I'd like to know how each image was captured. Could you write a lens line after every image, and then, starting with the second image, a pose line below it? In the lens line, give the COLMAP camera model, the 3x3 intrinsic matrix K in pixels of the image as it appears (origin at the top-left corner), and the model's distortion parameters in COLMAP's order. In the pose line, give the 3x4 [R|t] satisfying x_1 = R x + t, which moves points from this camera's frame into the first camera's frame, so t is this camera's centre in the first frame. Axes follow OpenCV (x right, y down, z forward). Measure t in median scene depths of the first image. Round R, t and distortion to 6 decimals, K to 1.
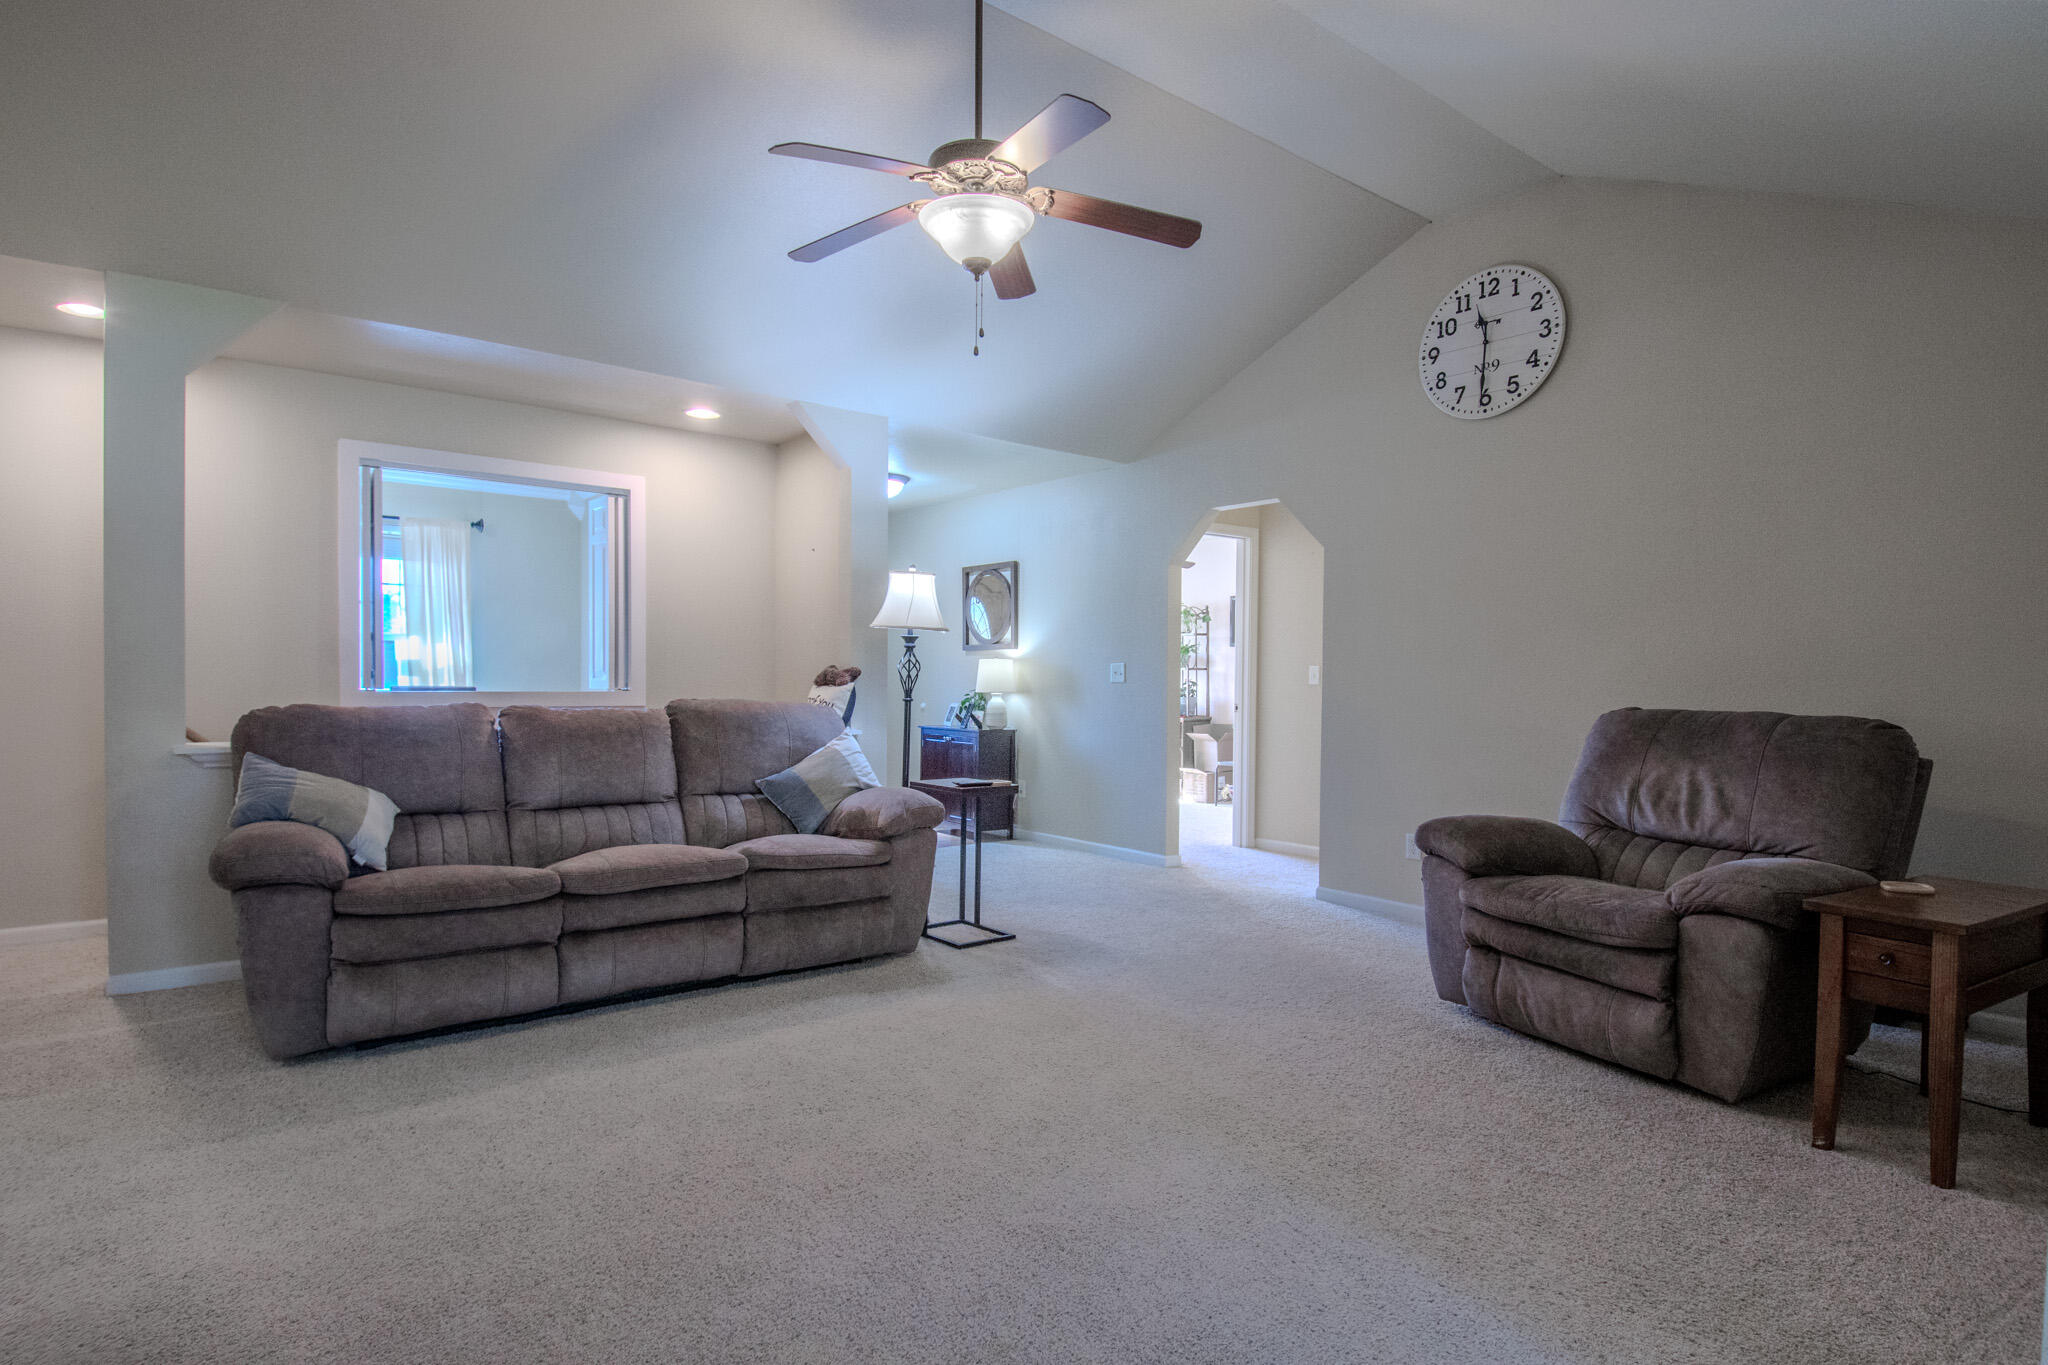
lens RADIAL K [[1062.5, 0, 1022.9], [0, 1062.5, 699.3], [0, 0, 1]] dist [0.025308, -0.040166]
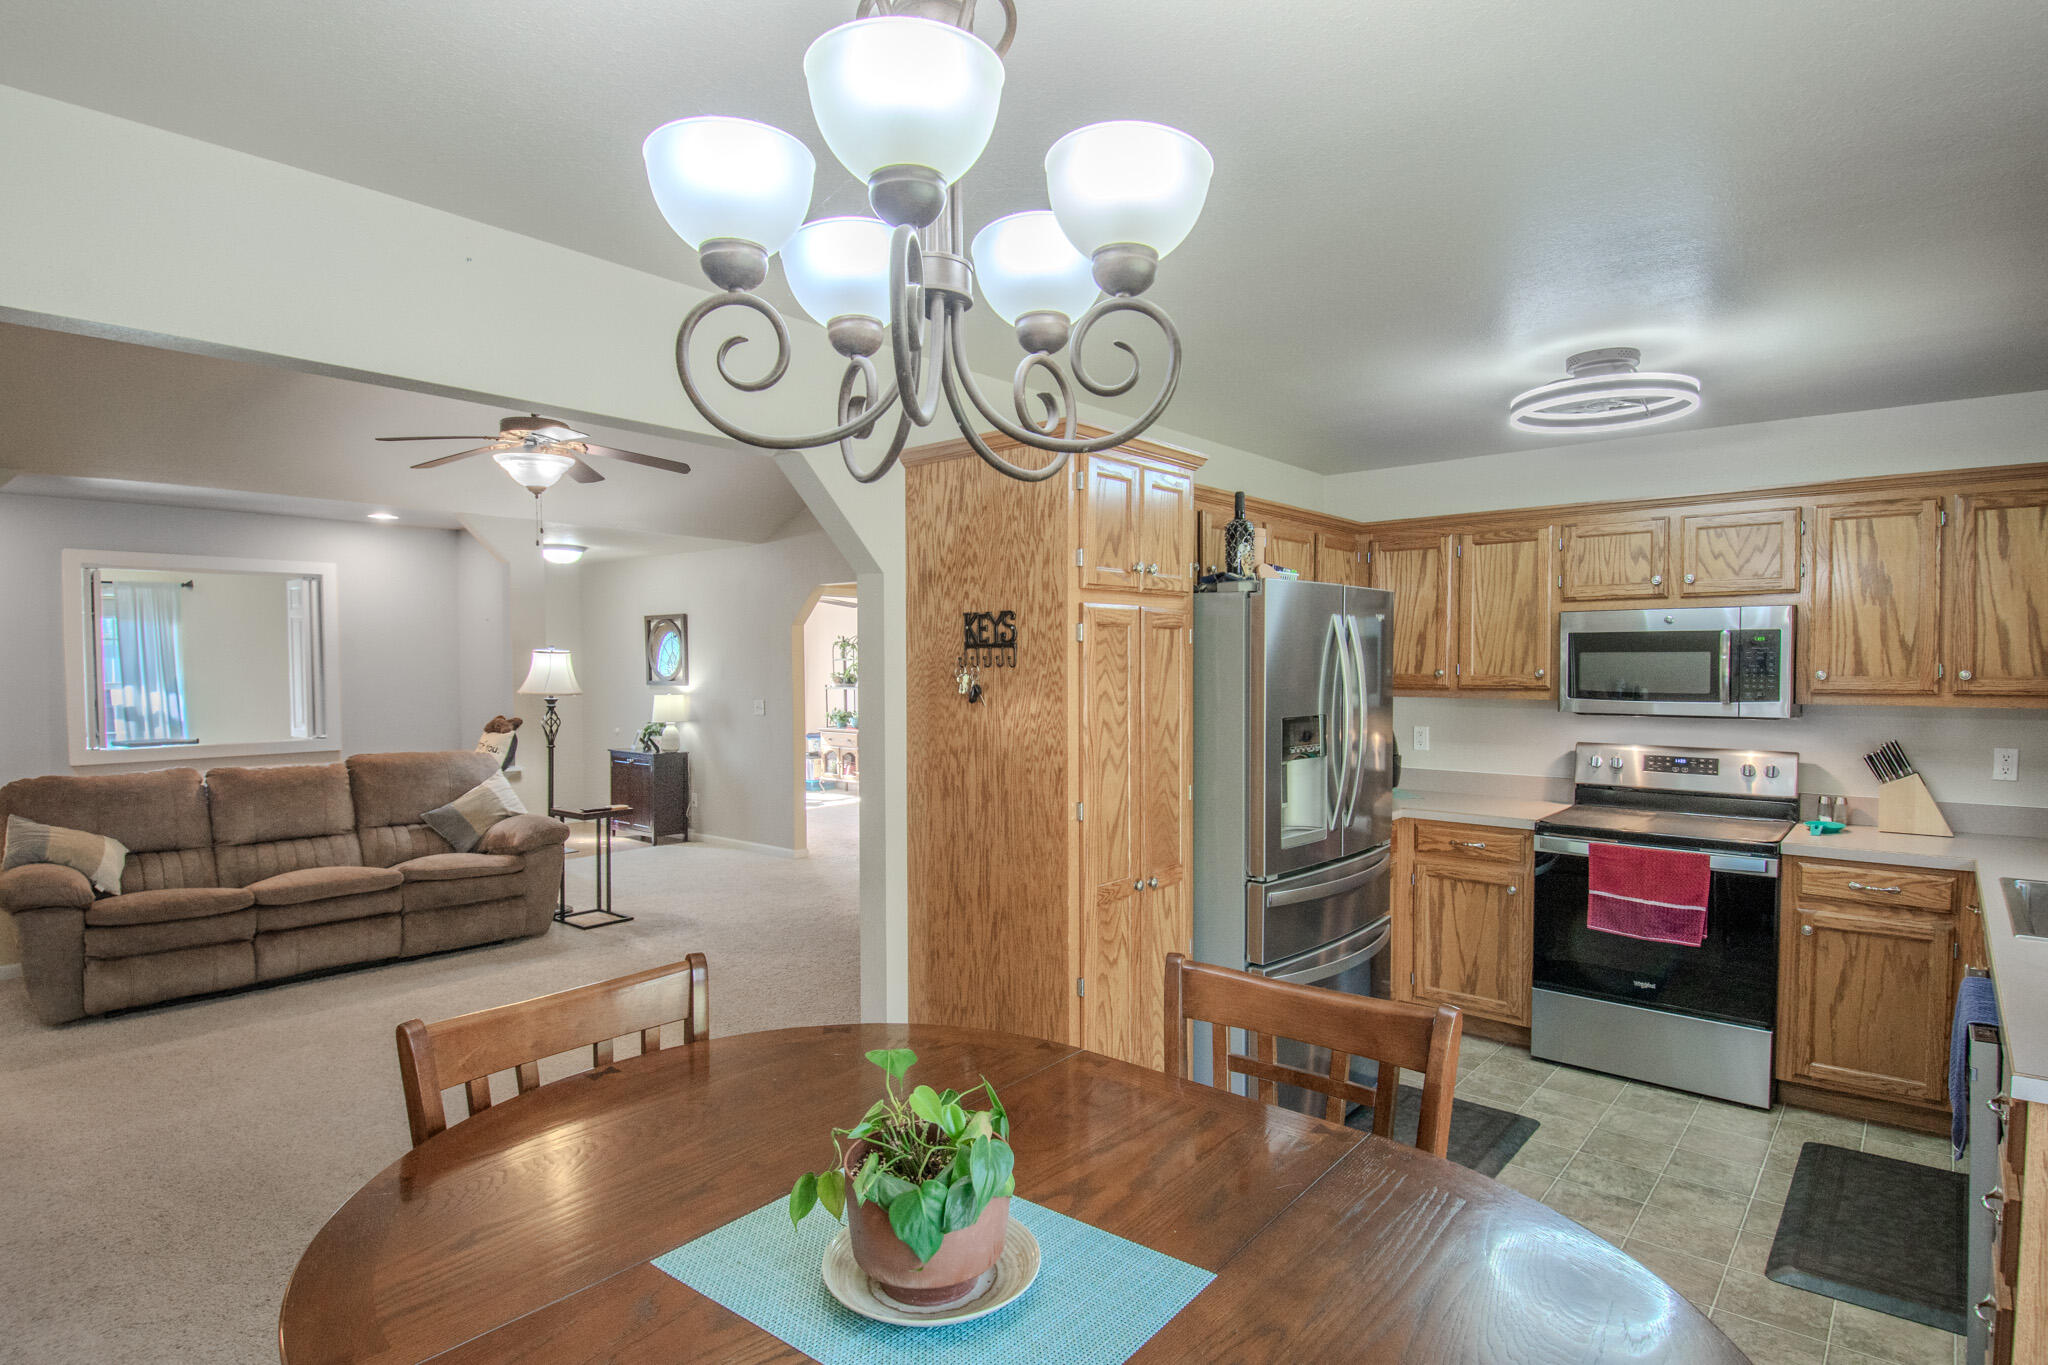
lens RADIAL K [[1062.5, 0, 1031.7], [0, 1062.5, 696.6], [0, 0, 1]] dist [0.025308, -0.040166]
pose [[0.981646, -0.021025, 0.189549, 0.241761], [0.018369, 0.999707, 0.015758, -0.075357], [-0.189825, -0.011987, 0.981745, -0.443633]]
